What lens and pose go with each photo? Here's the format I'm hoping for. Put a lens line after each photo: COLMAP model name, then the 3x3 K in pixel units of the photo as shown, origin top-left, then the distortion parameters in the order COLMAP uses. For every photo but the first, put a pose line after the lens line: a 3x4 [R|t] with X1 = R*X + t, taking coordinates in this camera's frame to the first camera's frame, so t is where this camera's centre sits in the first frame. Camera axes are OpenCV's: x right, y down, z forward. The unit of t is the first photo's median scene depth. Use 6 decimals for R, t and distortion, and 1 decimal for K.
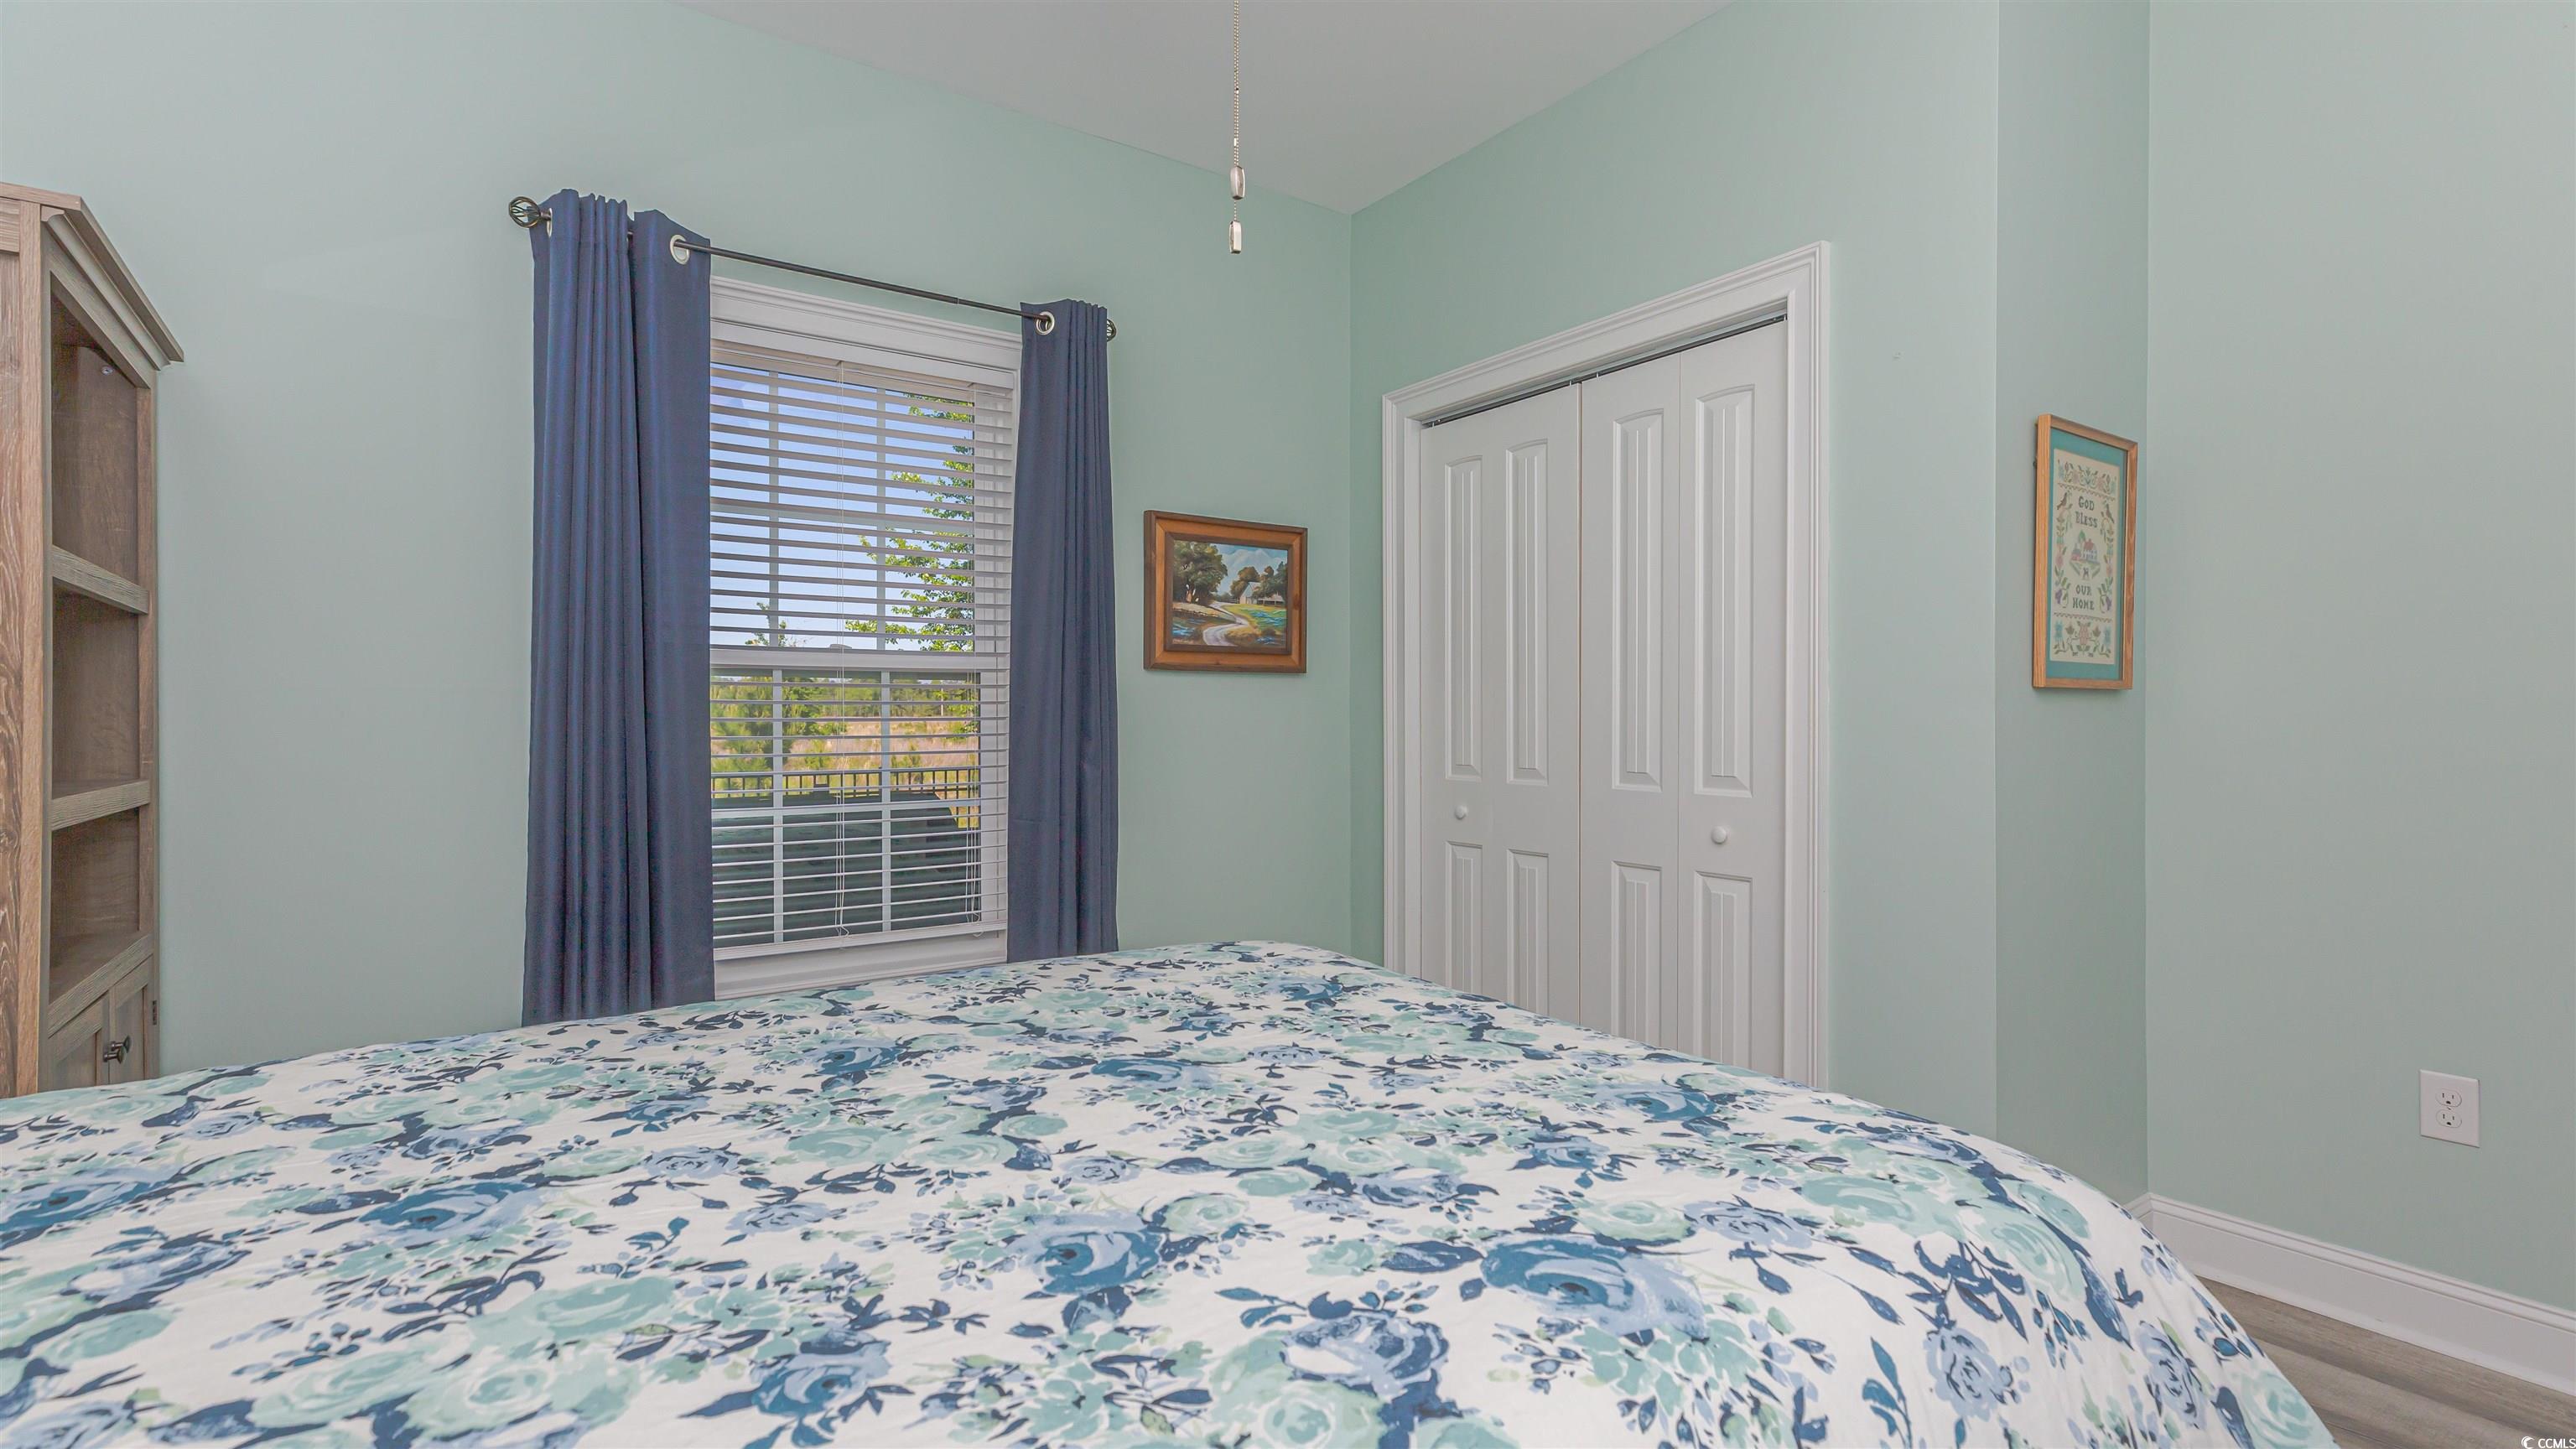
lens RADIAL K [[1178.3, 0, 1295.0], [0, 1178.3, 720.5], [0, 0, 1]] dist [0.004213, -0.000470]
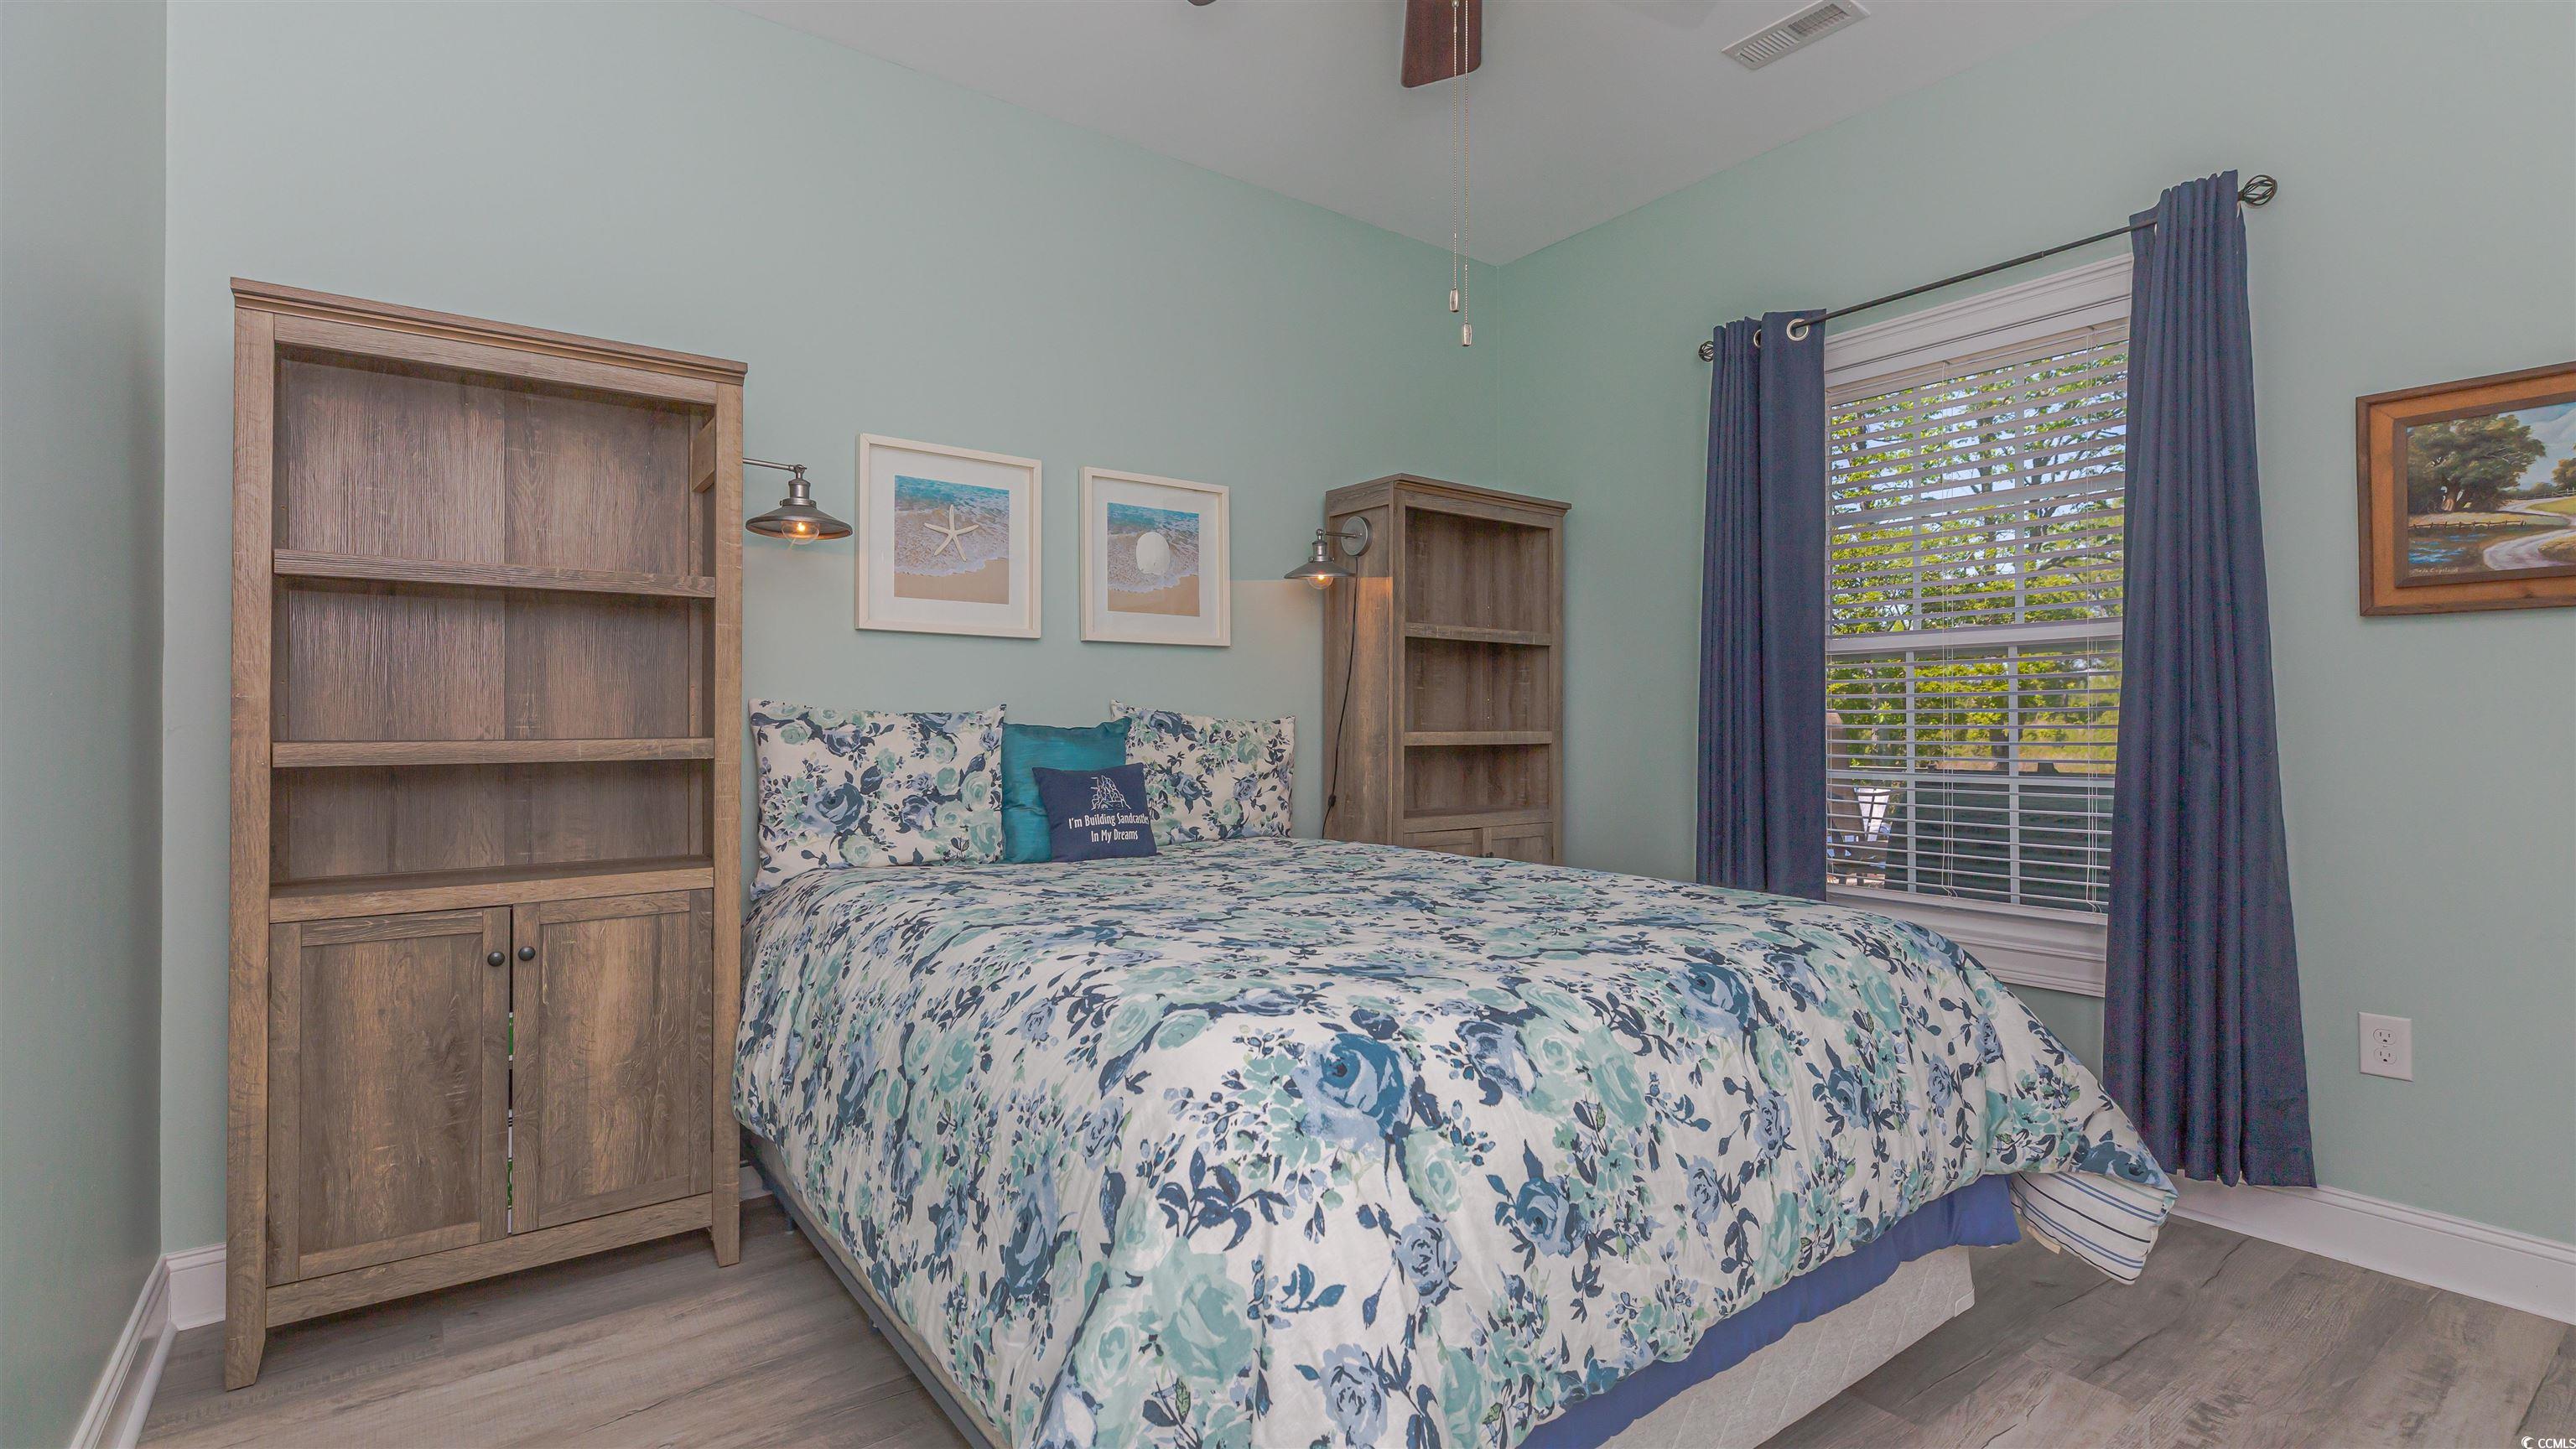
lens RADIAL K [[1178.3, 0, 1295.0], [0, 1178.3, 720.5], [0, 0, 1]] dist [0.004213, -0.000470]
pose [[0.033553, -0.001898, -0.999435, 0.639493], [-0.000582, 0.999998, -0.001918, 0.024127], [0.999437, 0.000646, 0.033552, 0.355271]]
